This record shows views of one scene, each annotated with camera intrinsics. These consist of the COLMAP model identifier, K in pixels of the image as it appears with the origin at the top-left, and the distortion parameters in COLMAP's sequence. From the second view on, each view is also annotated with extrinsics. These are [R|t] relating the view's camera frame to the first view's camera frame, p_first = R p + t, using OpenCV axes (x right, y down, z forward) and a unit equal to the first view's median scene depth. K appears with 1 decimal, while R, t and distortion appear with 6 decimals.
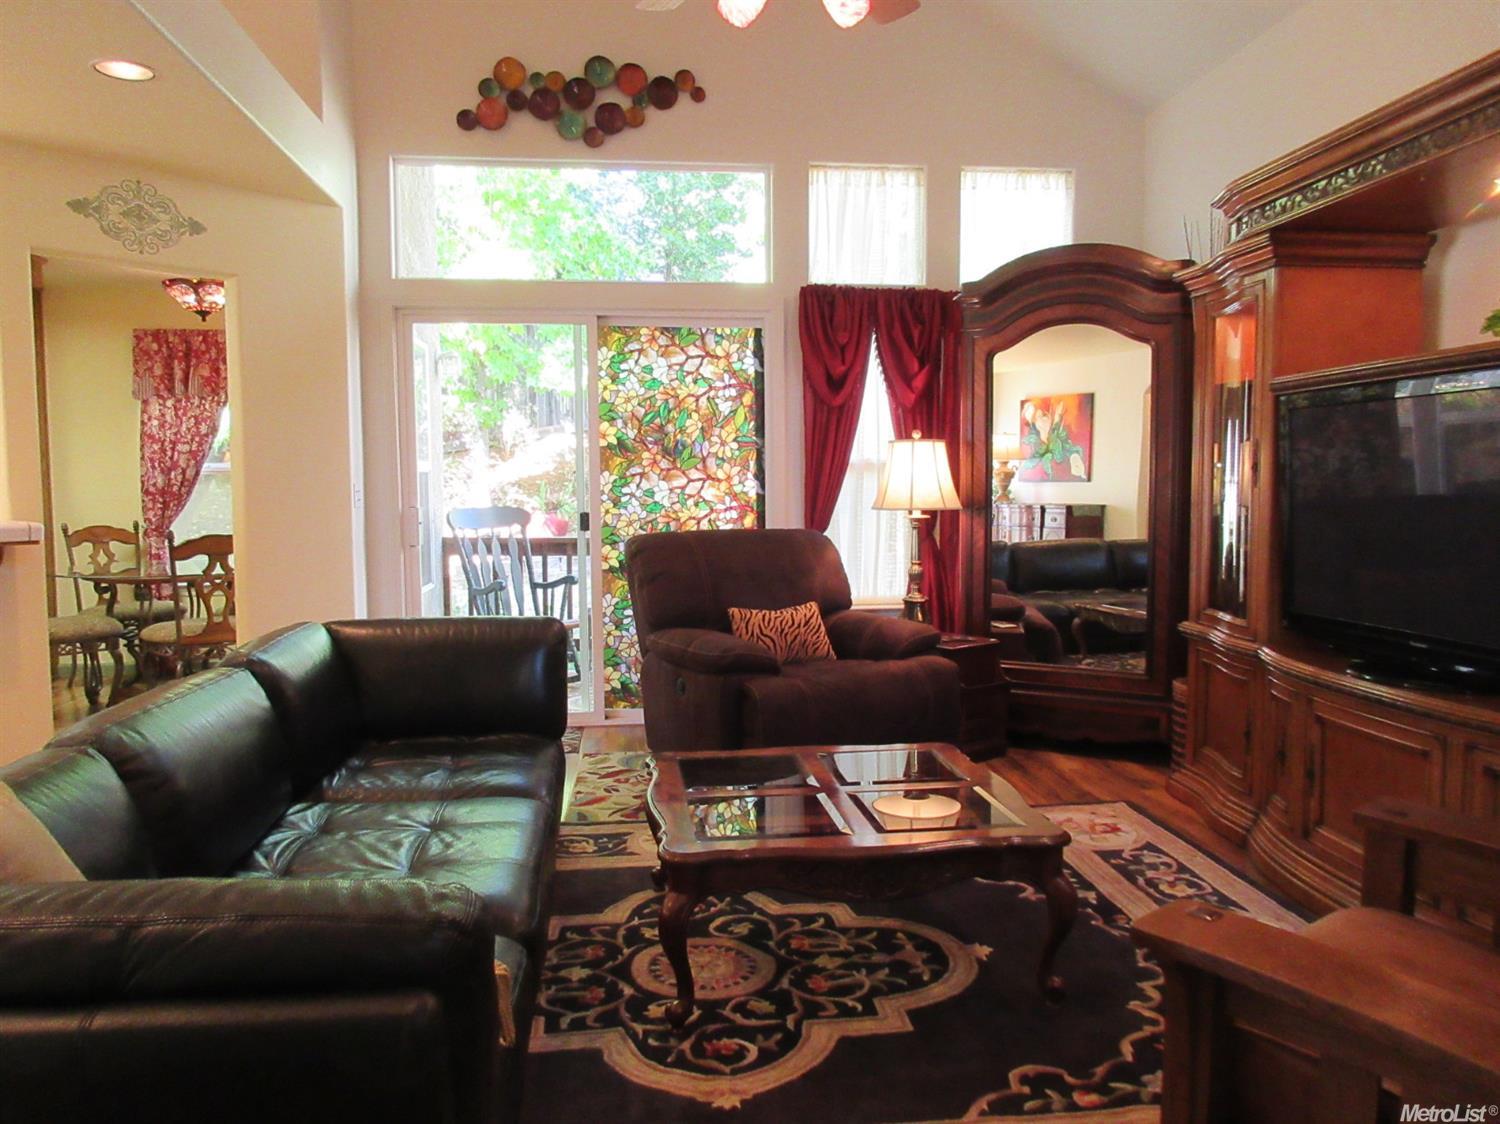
lens RADIAL K [[1123.6, 0, 754.2], [0, 1123.6, 561.3], [0, 0, 1]] dist [0.002965, 0.013366]
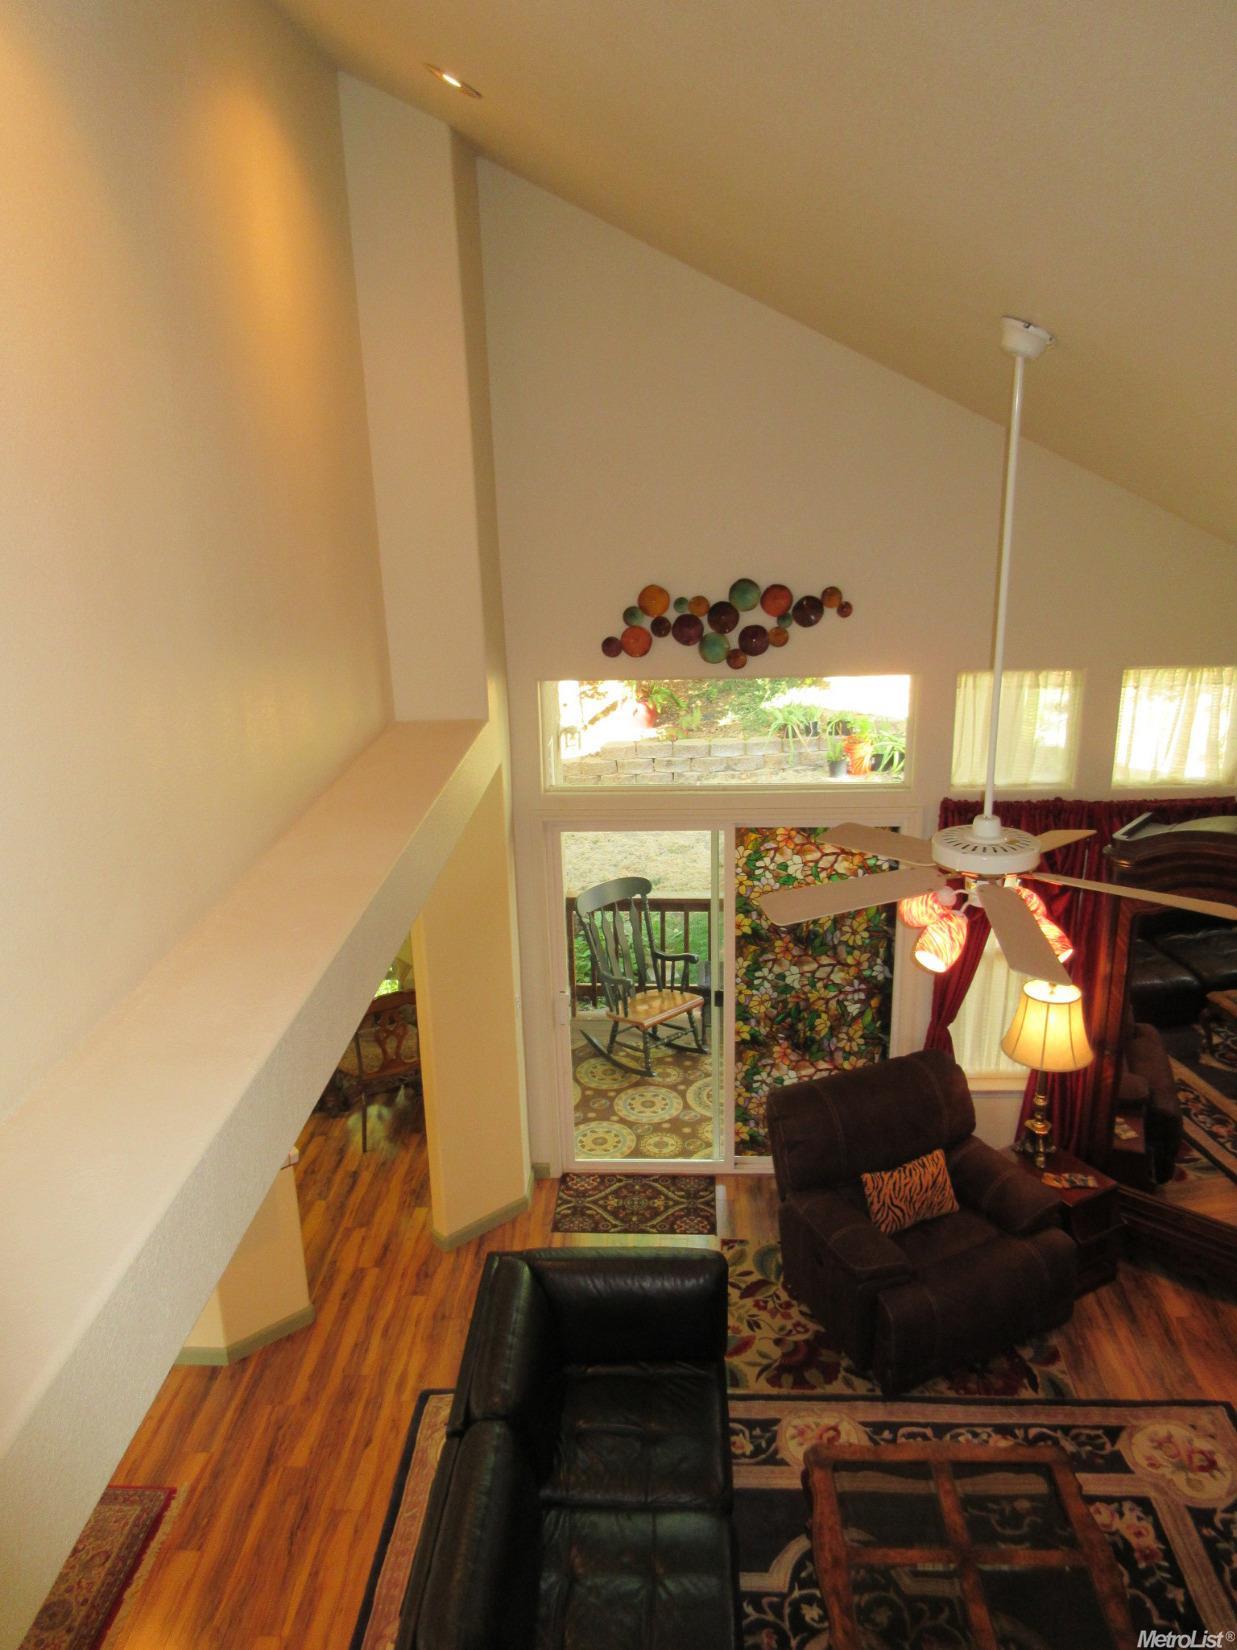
lens RADIAL K [[1236.0, 0, 629.4], [0, 1236.0, 833.8], [0, 0, 1]] dist [0.002965, 0.013366]
pose [[0.986982, 0.036558, -0.156622, -0.057794], [0.003010, 0.969454, 0.245253, -0.476953], [0.160804, -0.242532, 0.956724, -0.091211]]
